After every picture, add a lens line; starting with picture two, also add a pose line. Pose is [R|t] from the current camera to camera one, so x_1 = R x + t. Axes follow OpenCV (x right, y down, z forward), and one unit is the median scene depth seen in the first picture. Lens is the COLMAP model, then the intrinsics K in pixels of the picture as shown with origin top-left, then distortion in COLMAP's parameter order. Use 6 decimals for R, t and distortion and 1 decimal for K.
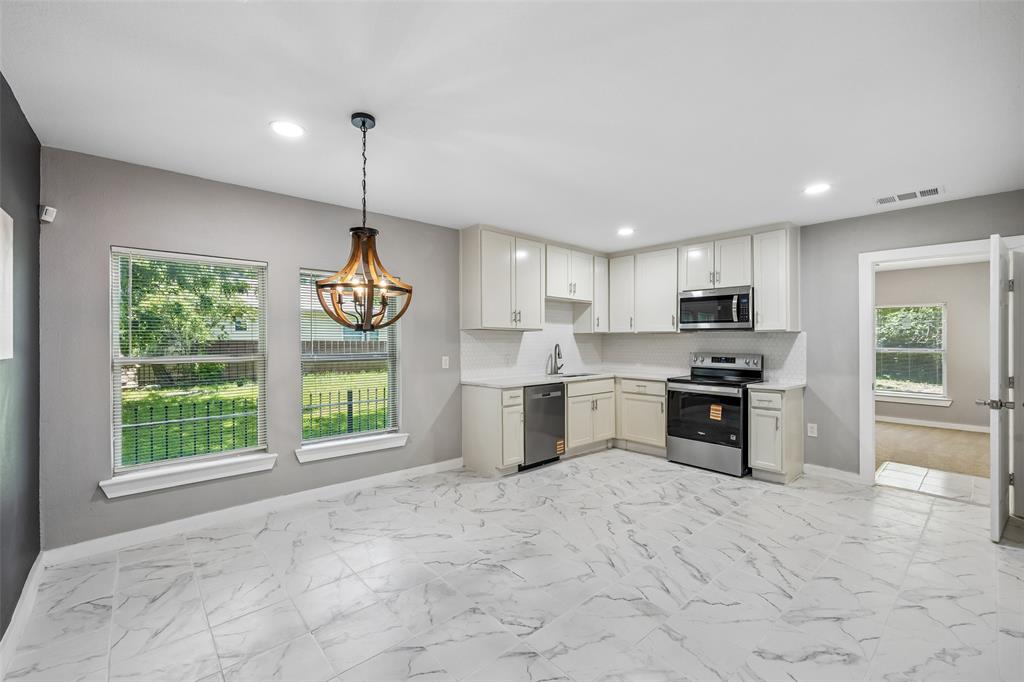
lens RADIAL K [[432.9, 0, 502.8], [0, 432.9, 336.5], [0, 0, 1]] dist [0.000636, 0.000246]
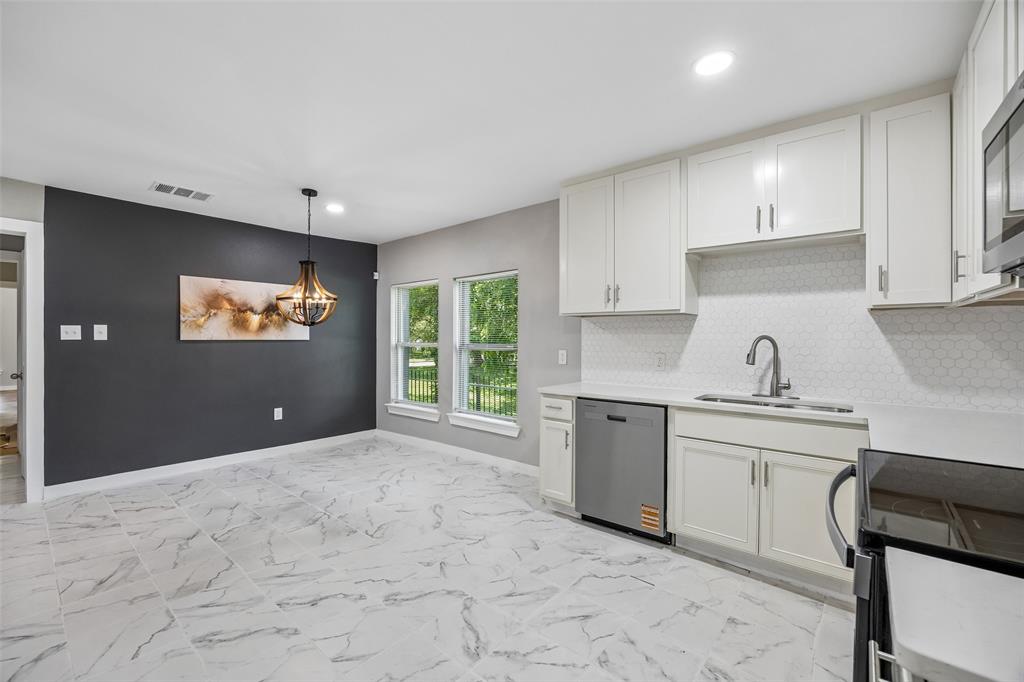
lens RADIAL K [[428.0, 0, 499.9], [0, 428.0, 337.7], [0, 0, 1]] dist [-0.011416, 0.000104]
pose [[0.133311, 0.000871, -0.991074, 0.681655], [0.010702, 0.999940, 0.002318, 0.017987], [0.991016, -0.010916, 0.133294, 0.765039]]
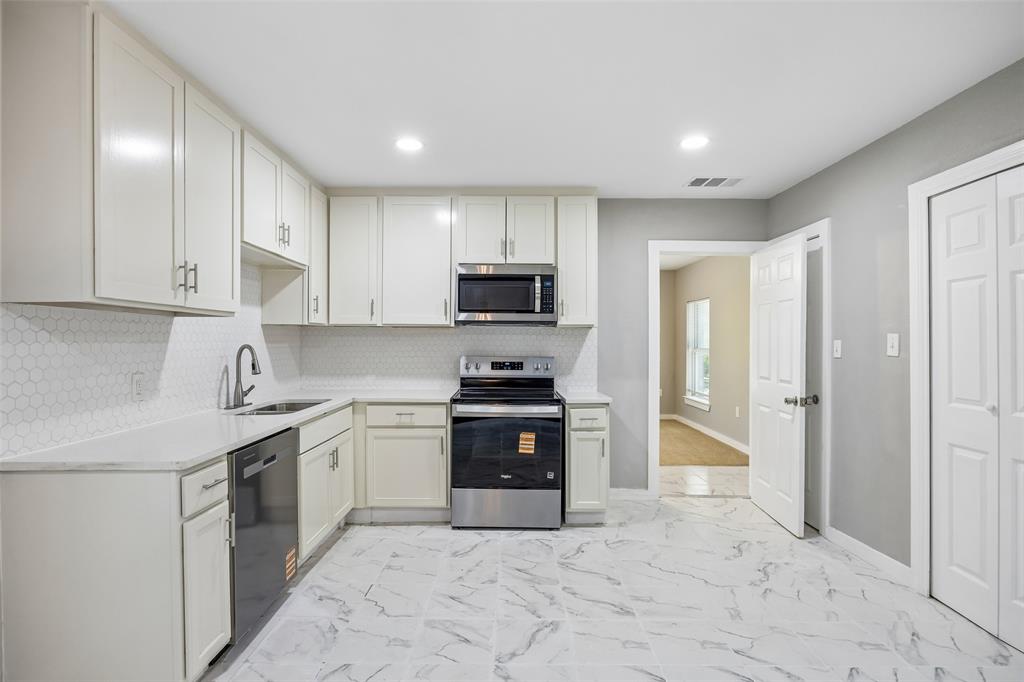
lens RADIAL K [[505.6, 0, 512.0], [0, 505.6, 341.0], [0, 0, 1]] dist [-0.016195, 0.000548]
pose [[0.661733, -0.001191, 0.749738, -0.121520], [-0.007895, 0.999932, 0.008557, 0.006741], [-0.749698, -0.011581, 0.661679, 0.480797]]
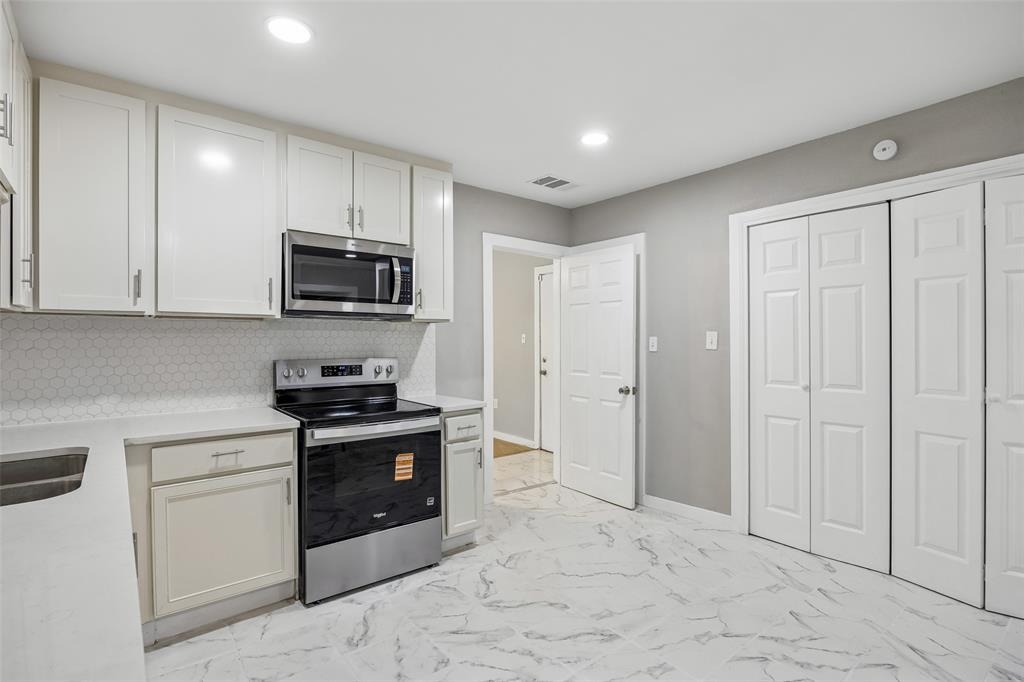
lens RADIAL K [[487.4, 0, 512.0], [0, 487.4, 341.0], [0, 0, 1]] dist [-0.012829, -0.000267]
pose [[0.042980, -0.008661, 0.999038, -0.110453], [-0.009075, 0.999918, 0.009059, 0.009773], [-0.999035, -0.009456, 0.042897, 0.824292]]
